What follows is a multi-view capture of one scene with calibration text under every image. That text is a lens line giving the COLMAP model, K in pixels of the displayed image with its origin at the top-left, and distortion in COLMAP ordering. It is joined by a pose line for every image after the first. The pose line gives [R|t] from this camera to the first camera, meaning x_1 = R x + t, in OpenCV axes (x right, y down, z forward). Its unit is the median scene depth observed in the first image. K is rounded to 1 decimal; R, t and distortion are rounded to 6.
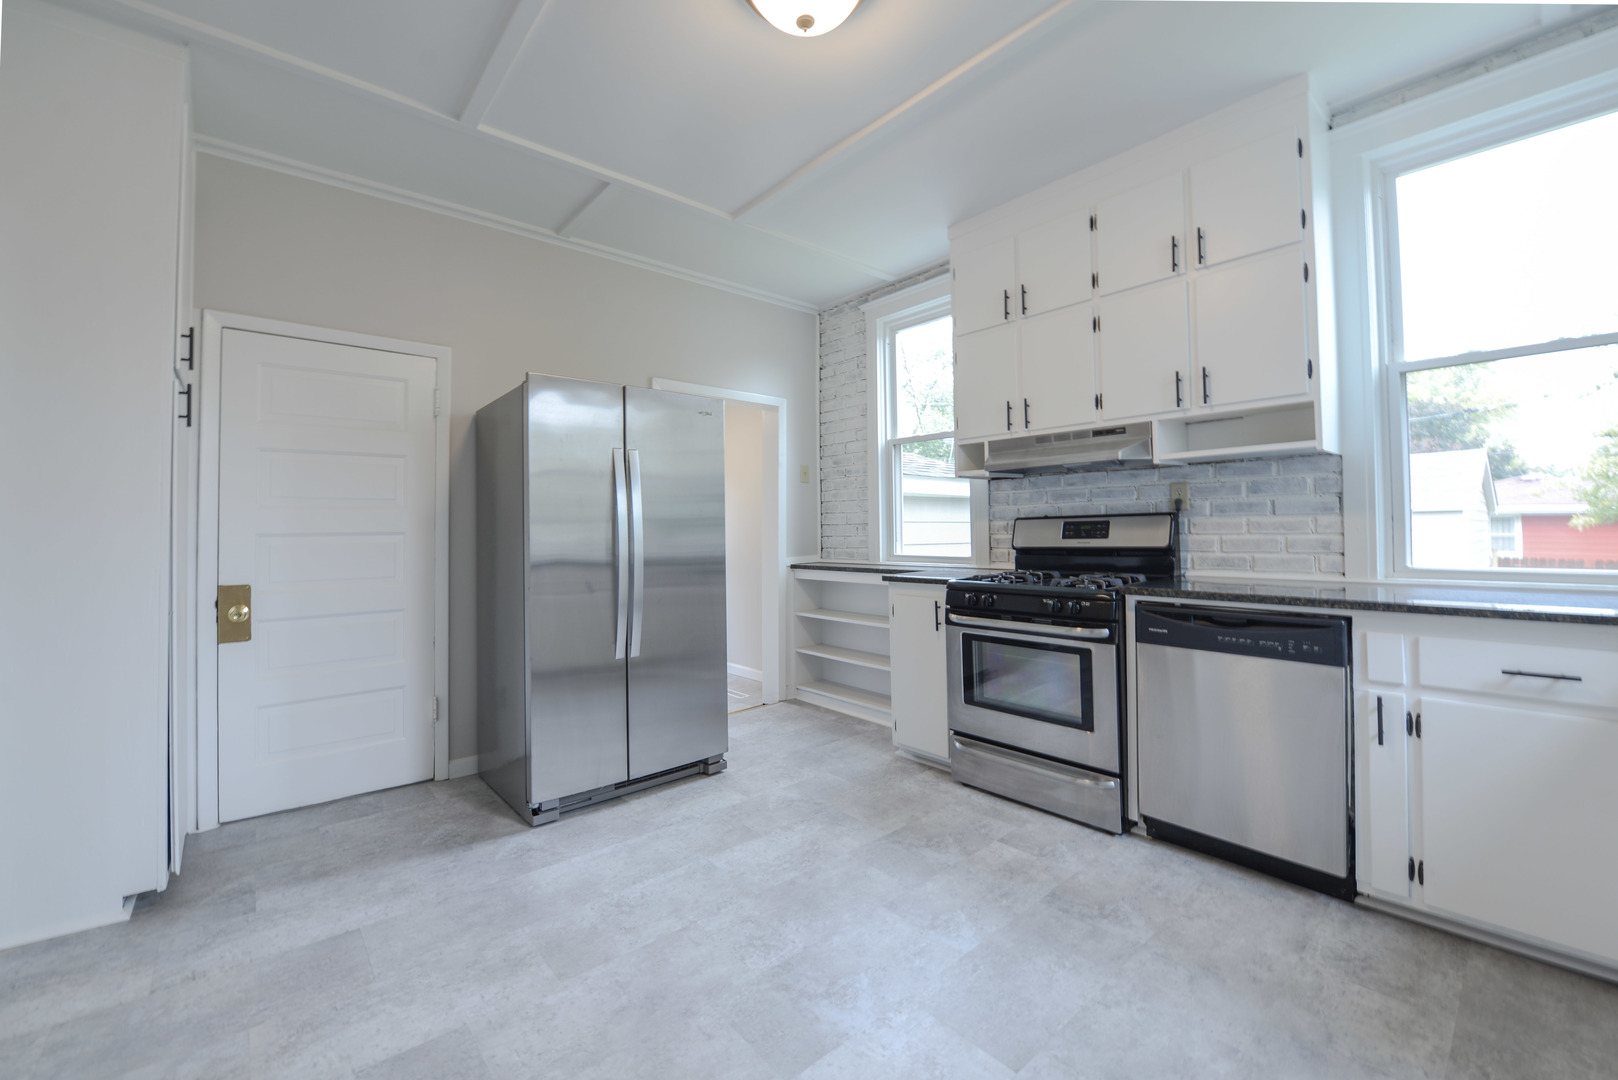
lens RADIAL K [[655.6, 0, 815.5], [0, 655.6, 518.0], [0, 0, 1]] dist [-0.022318, -0.000134]
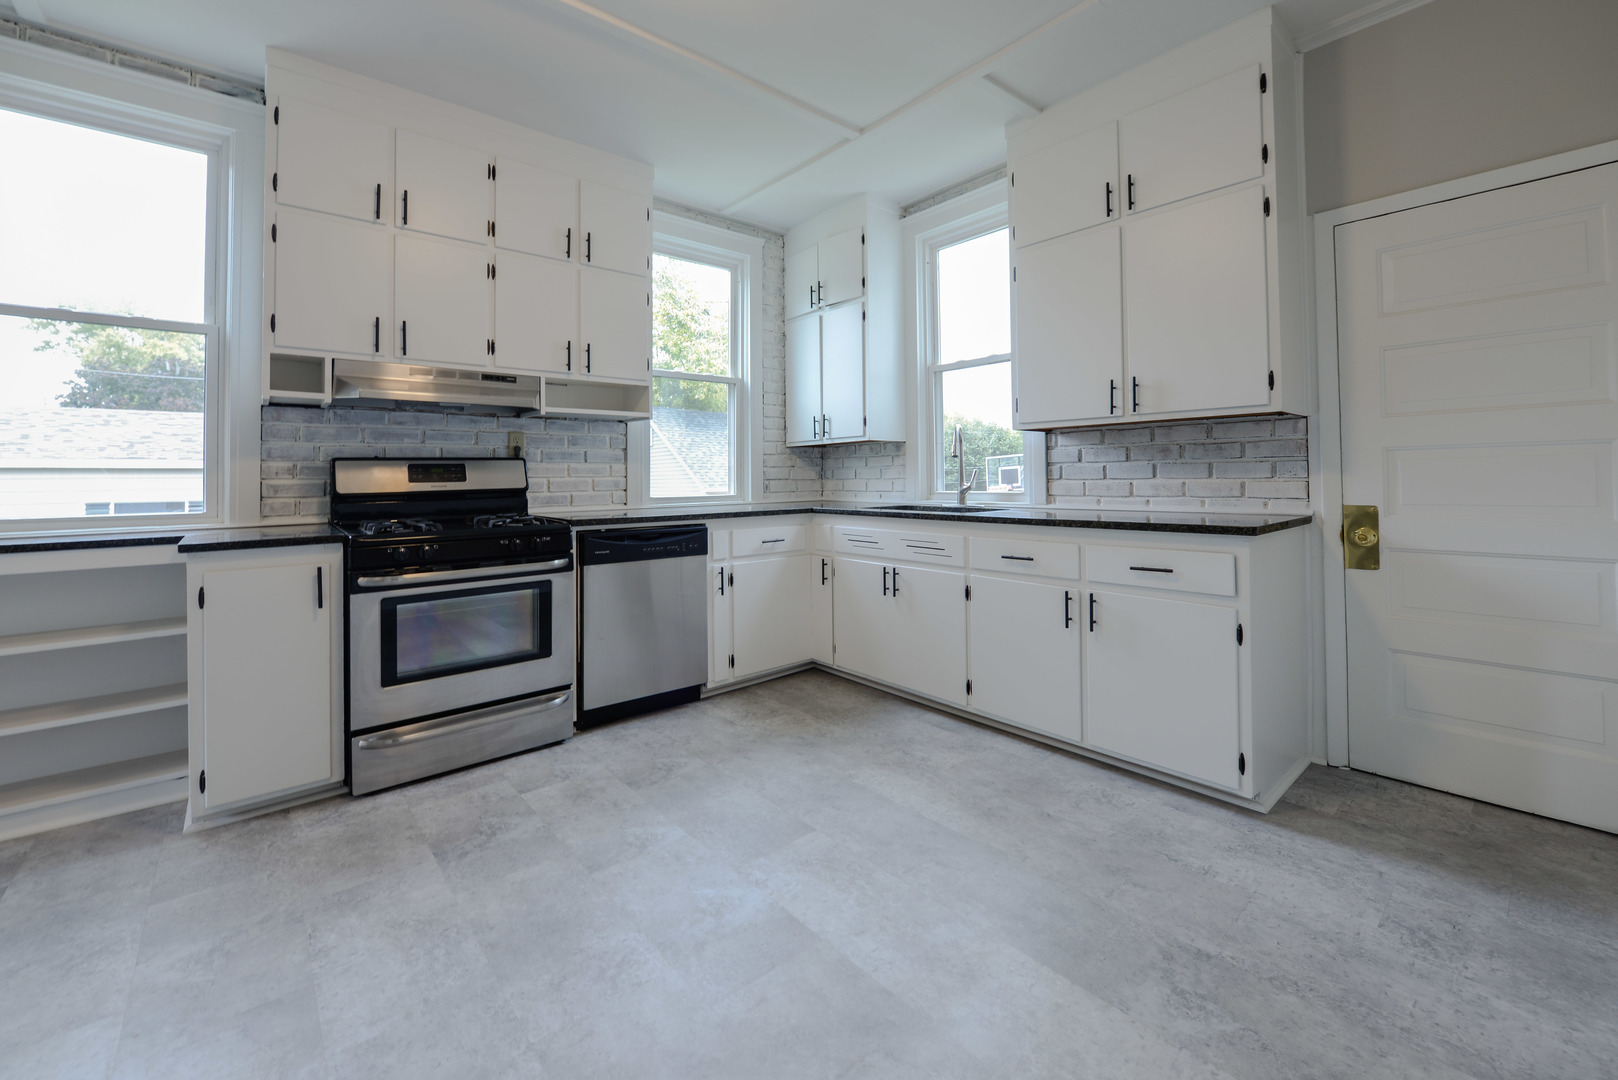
lens RADIAL K [[654.9, 0, 813.9], [0, 654.9, 466.4], [0, 0, 1]] dist [-0.011593, -0.000239]
pose [[0.005709, 0.026680, 0.999628, -0.632310], [-0.006982, 0.999621, -0.026640, 0.035741], [-0.999959, -0.006827, 0.005893, 0.524886]]
